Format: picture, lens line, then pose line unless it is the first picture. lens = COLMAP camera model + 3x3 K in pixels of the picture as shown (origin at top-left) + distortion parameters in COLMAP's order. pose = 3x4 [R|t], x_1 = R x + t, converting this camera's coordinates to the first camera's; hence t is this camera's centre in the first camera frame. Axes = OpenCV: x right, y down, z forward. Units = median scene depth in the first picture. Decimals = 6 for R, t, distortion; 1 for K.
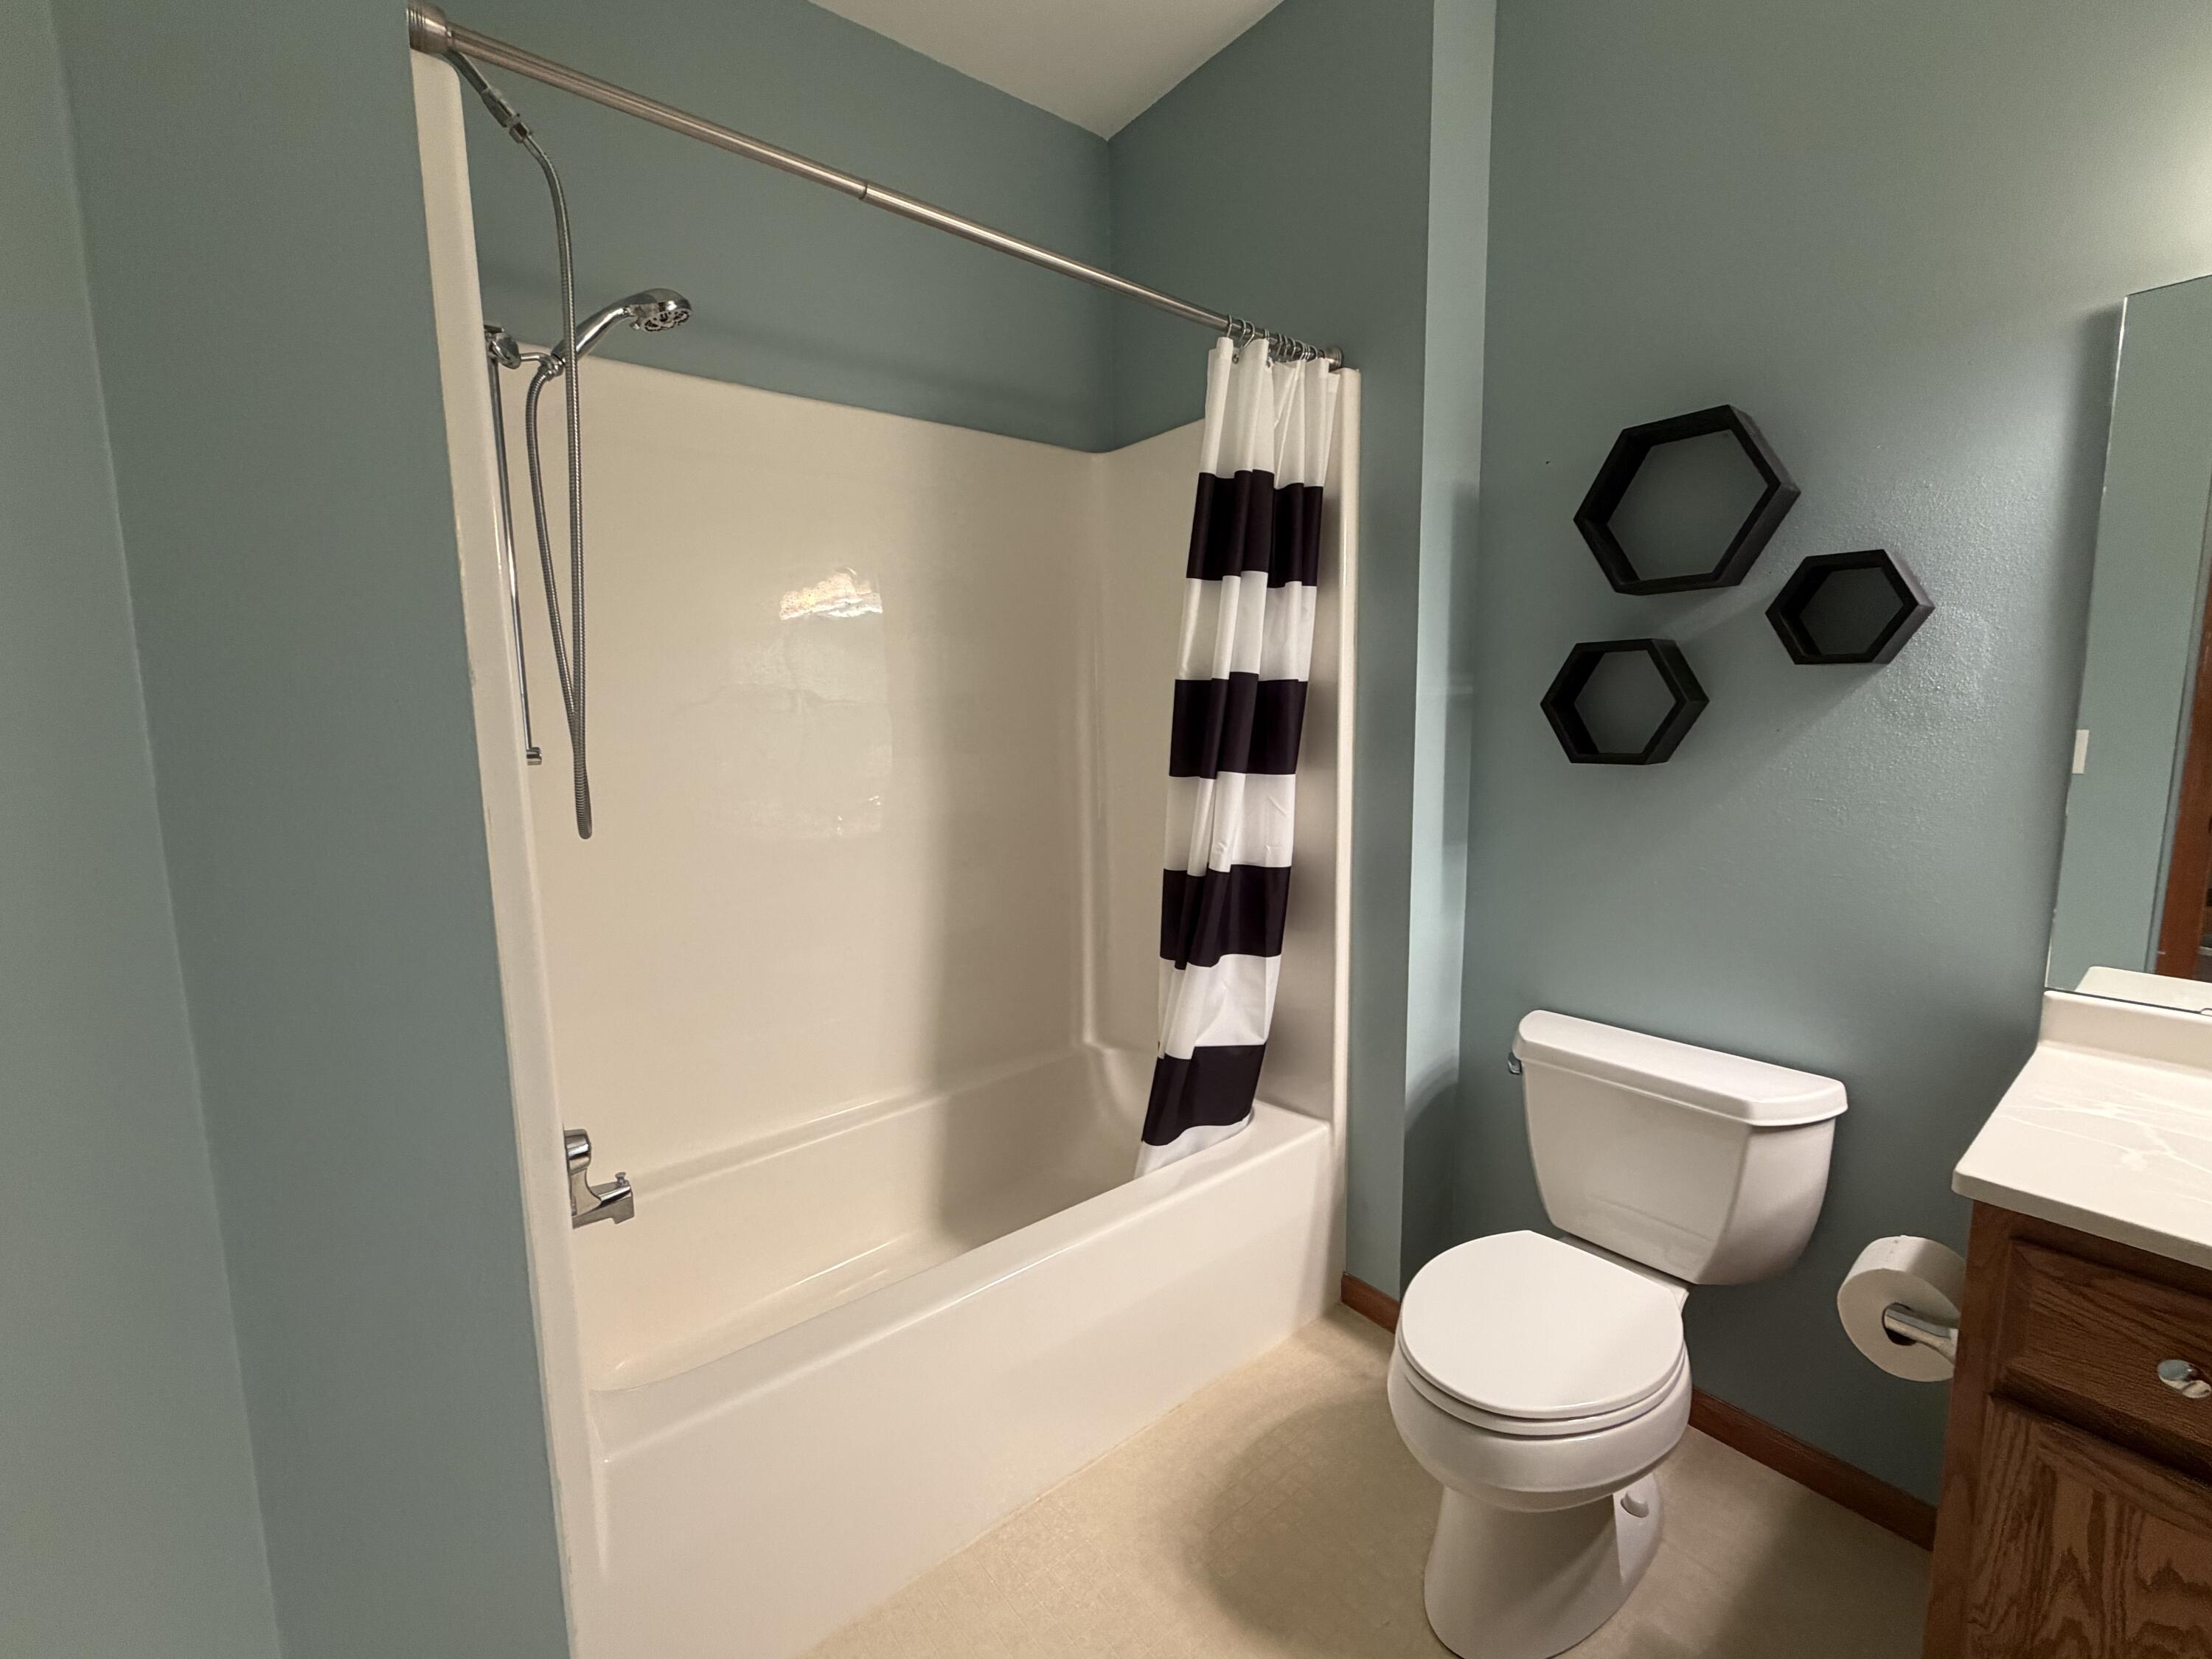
lens RADIAL K [[910.3, 0, 1123.3], [0, 910.3, 838.0], [0, 0, 1]] dist [-0.002449, 0.000085]
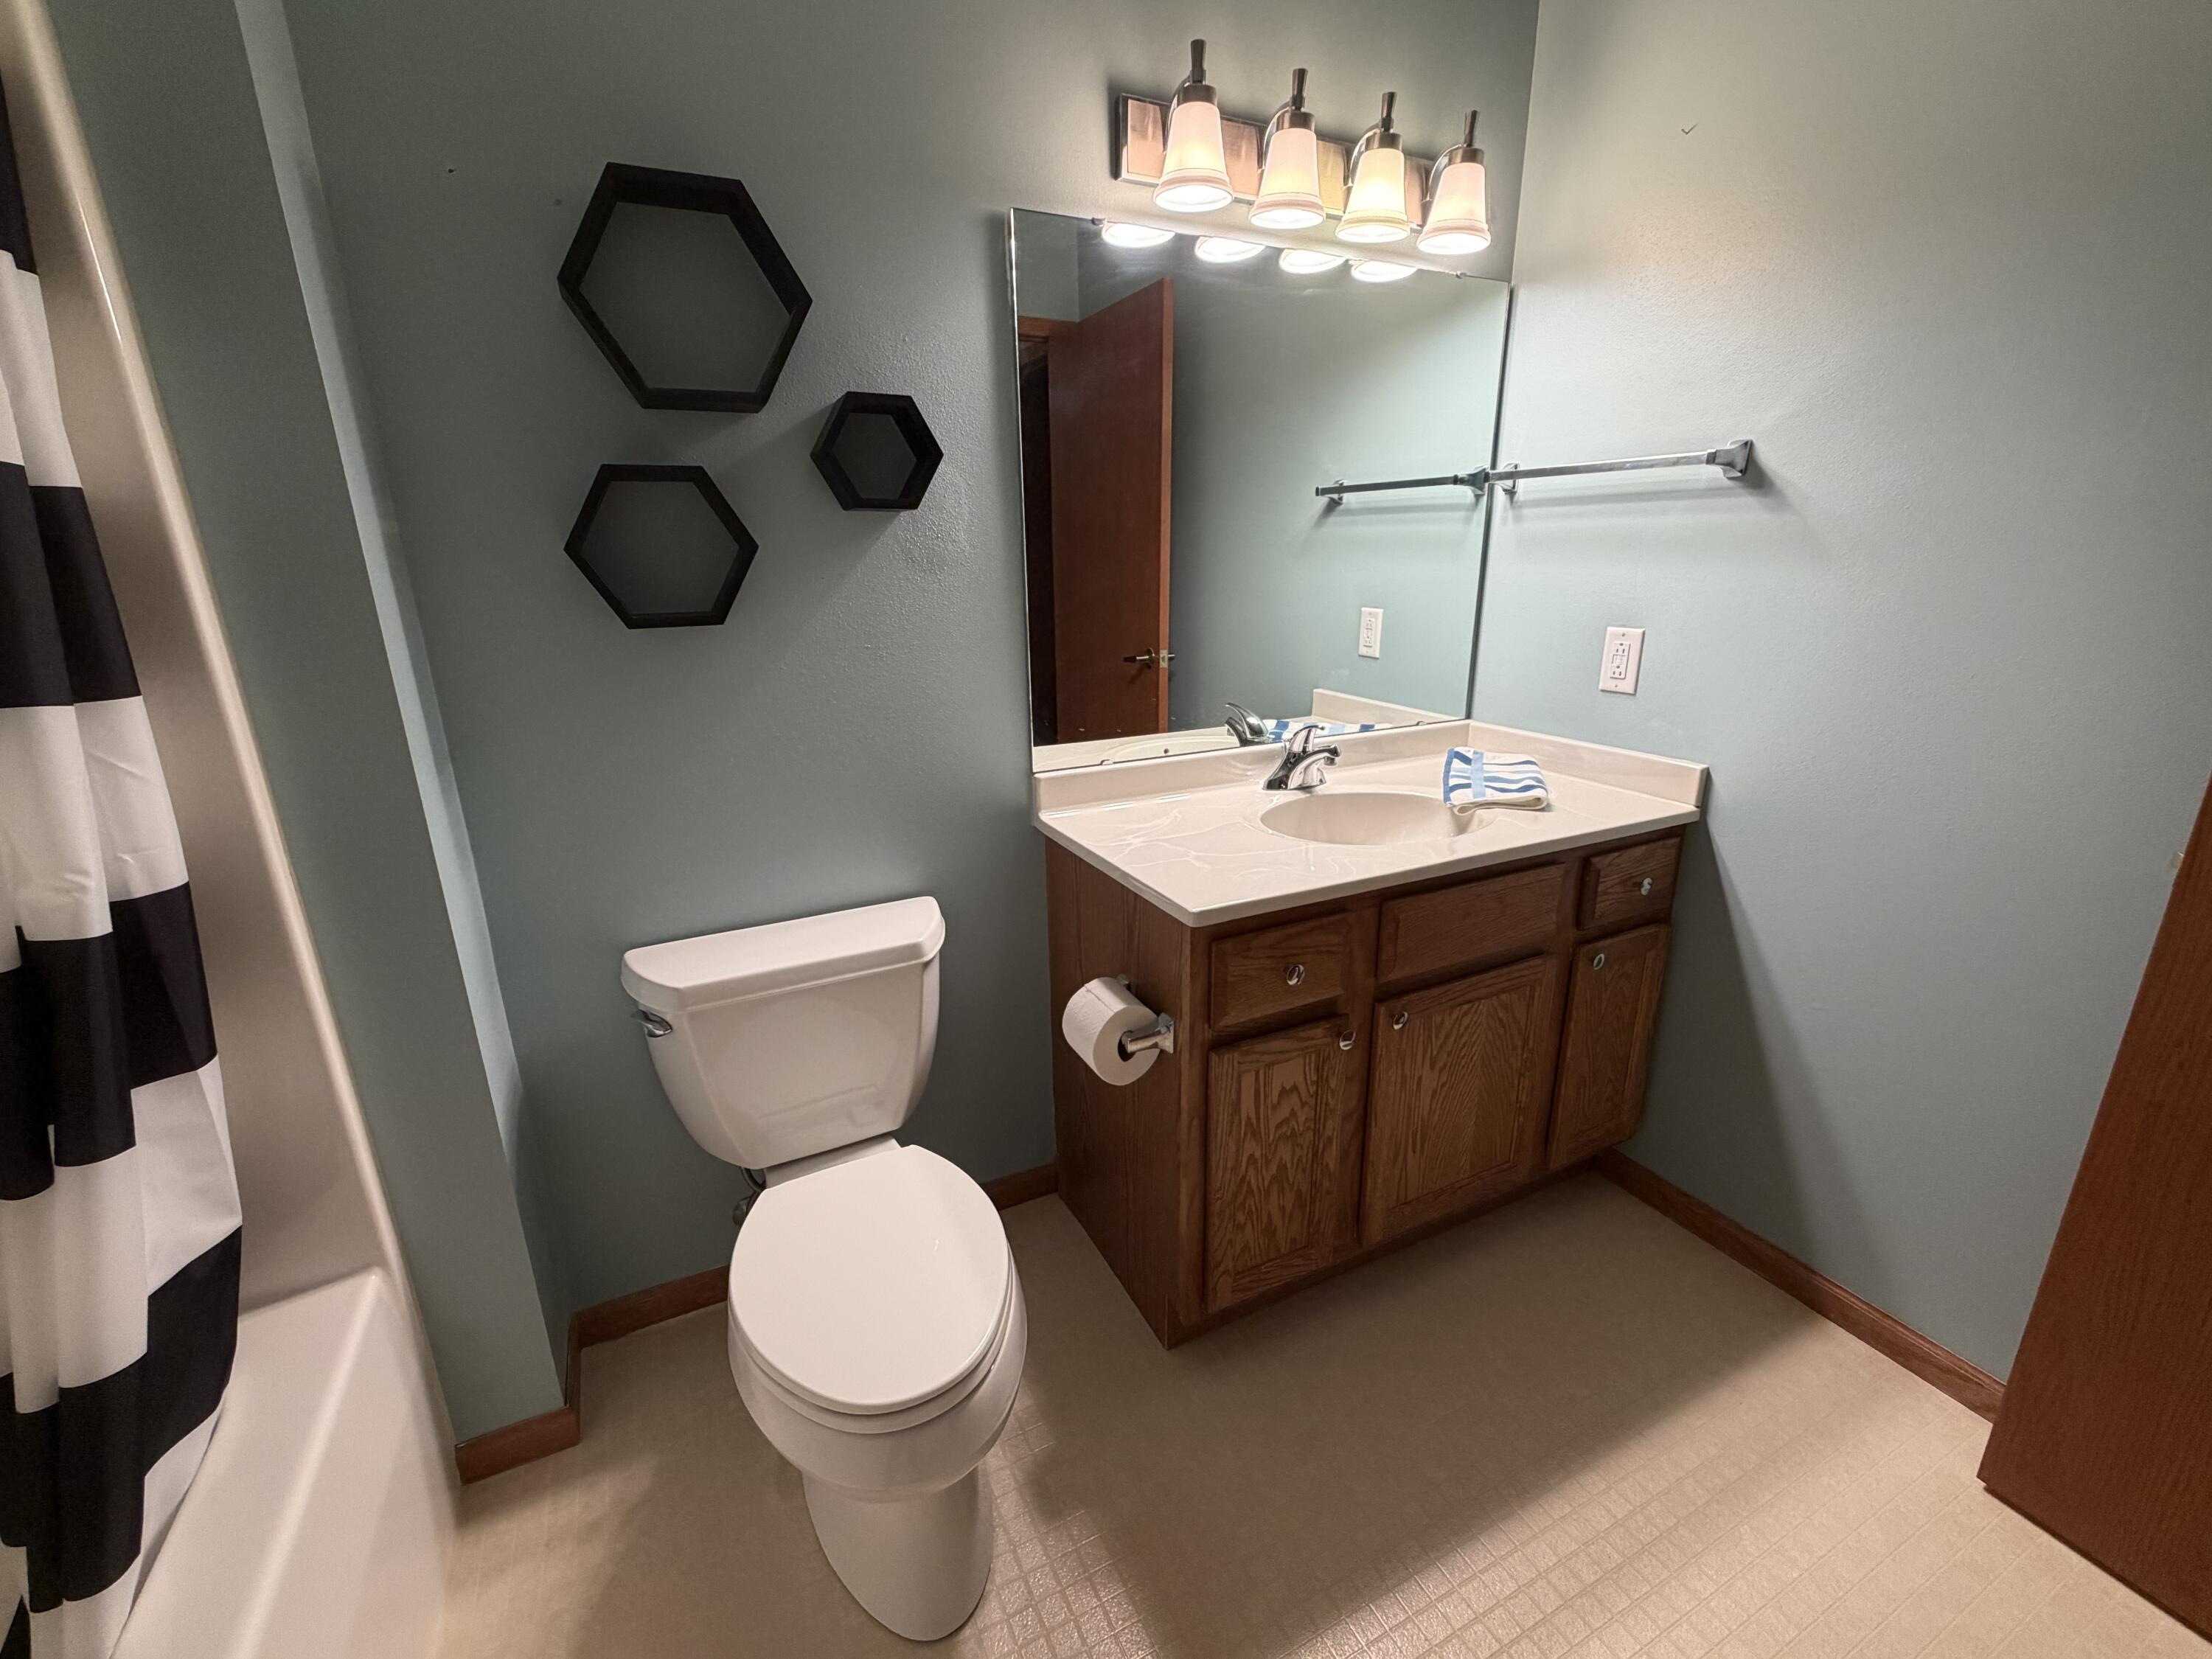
lens RADIAL K [[910.3, 0, 1104.8], [0, 910.3, 830.8], [0, 0, 1]] dist [-0.002449, 0.000085]
pose [[0.232536, -0.272719, 0.933569, -0.188698], [0.147264, 0.958687, 0.243376, -0.051590], [-0.961374, 0.080888, 0.263091, 0.468152]]
